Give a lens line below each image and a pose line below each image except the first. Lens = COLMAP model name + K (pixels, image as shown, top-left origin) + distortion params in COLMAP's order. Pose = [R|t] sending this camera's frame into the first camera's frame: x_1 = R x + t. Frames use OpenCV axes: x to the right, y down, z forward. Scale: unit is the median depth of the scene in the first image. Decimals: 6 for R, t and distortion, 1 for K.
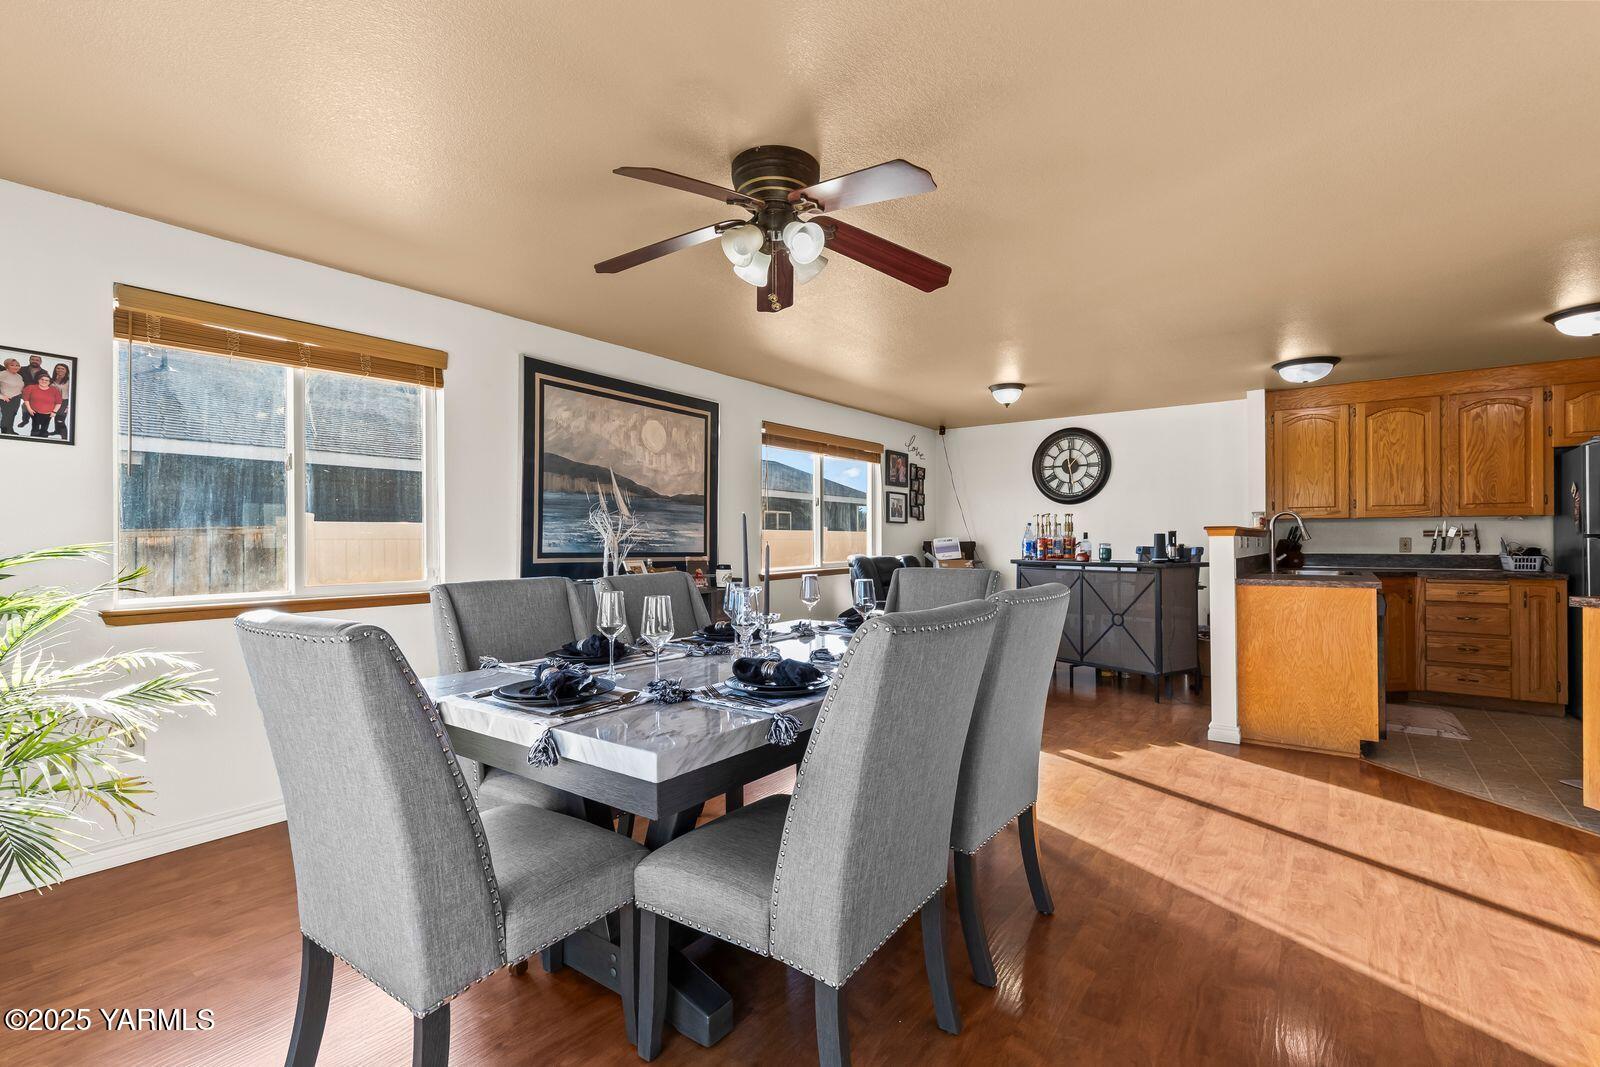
lens RADIAL K [[708.6, 0, 795.6], [0, 708.6, 536.3], [0, 0, 1]] dist [-0.003407, -0.001049]
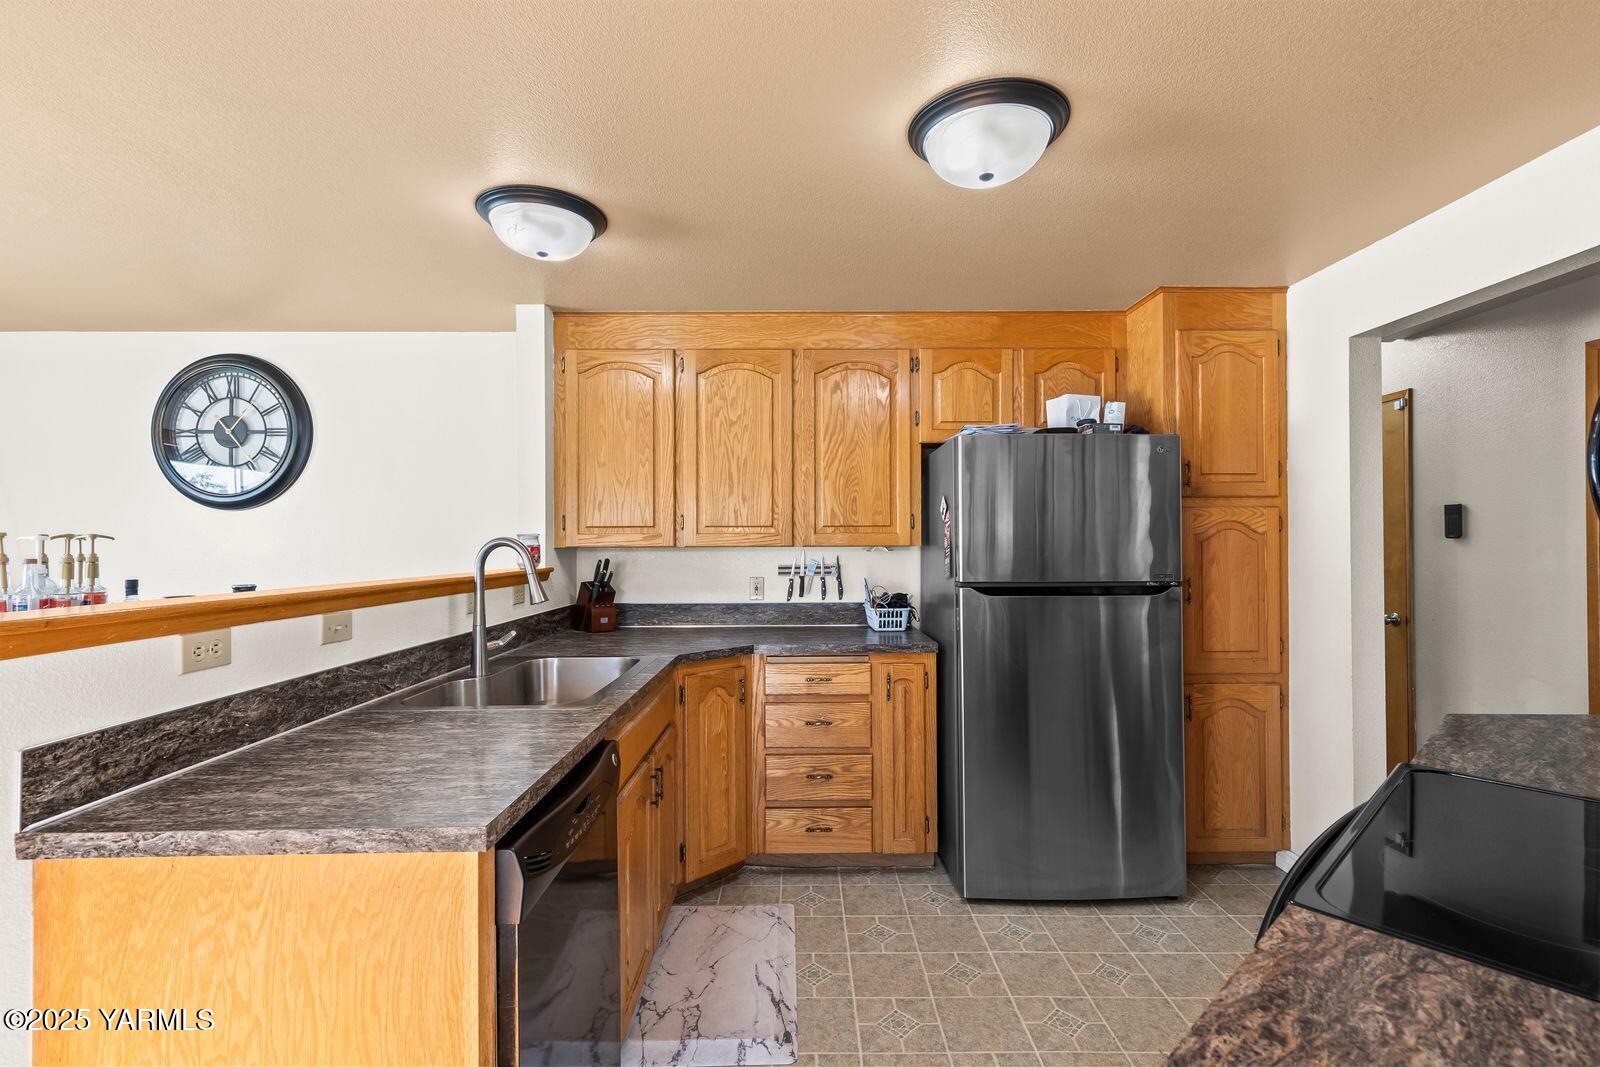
lens RADIAL K [[708.6, 0, 803.0], [0, 708.6, 537.3], [0, 0, 1]] dist [-0.003407, -0.001049]
pose [[0.790982, 0.001239, 0.611838, 0.537879], [0.000875, 0.999995, -0.003158, -0.033006], [-0.611839, 0.003033, 0.790977, 0.501505]]
